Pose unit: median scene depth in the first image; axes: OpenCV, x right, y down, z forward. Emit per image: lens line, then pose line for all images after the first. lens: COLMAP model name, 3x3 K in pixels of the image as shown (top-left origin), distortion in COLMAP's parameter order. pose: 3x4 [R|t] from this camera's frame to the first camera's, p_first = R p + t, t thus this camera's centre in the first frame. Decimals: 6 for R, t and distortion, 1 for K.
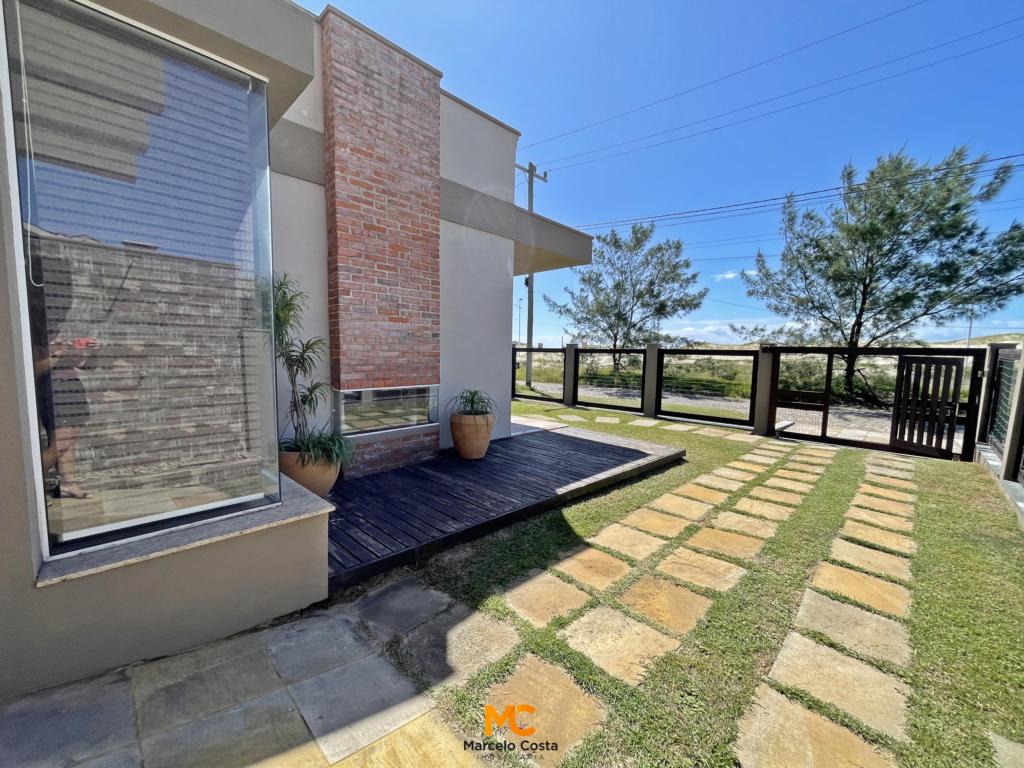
lens RADIAL K [[414.4, 0, 506.4], [0, 414.4, 388.5], [0, 0, 1]] dist [0.000585, -0.002664]
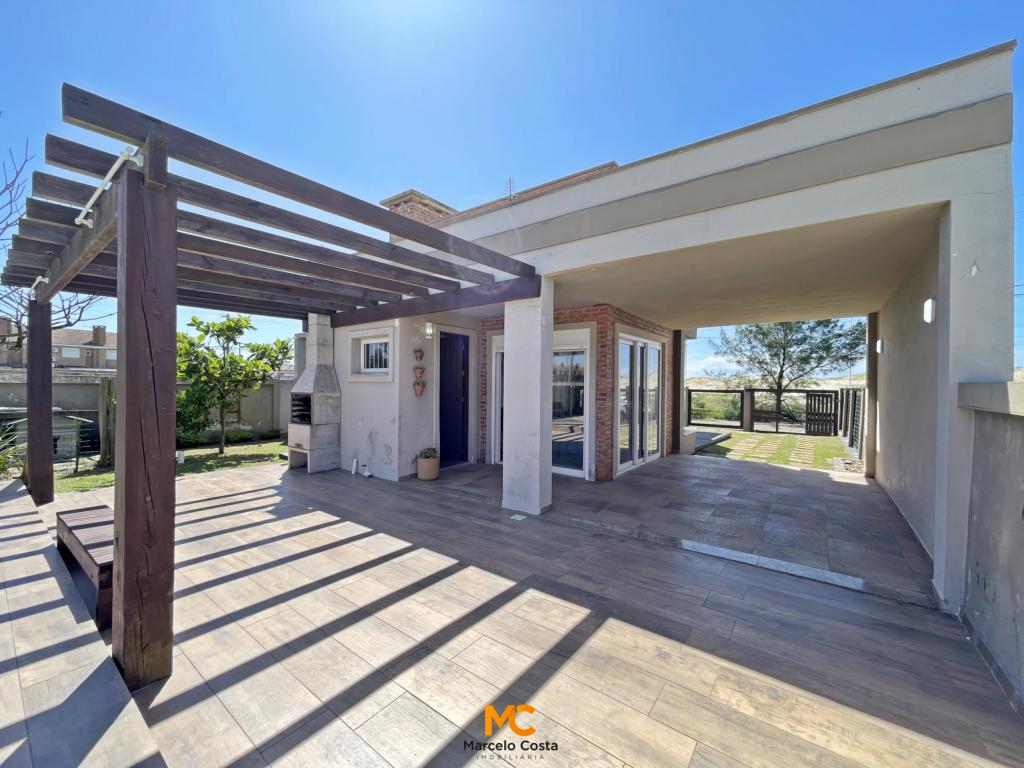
lens RADIAL K [[414.4, 0, 506.4], [0, 414.4, 388.5], [0, 0, 1]] dist [0.000585, -0.002664]
pose [[0.990792, -0.003216, 0.135355, -0.597328], [0.014154, 0.996700, -0.079926, 0.031900], [-0.134651, 0.081106, 0.987568, -0.617254]]
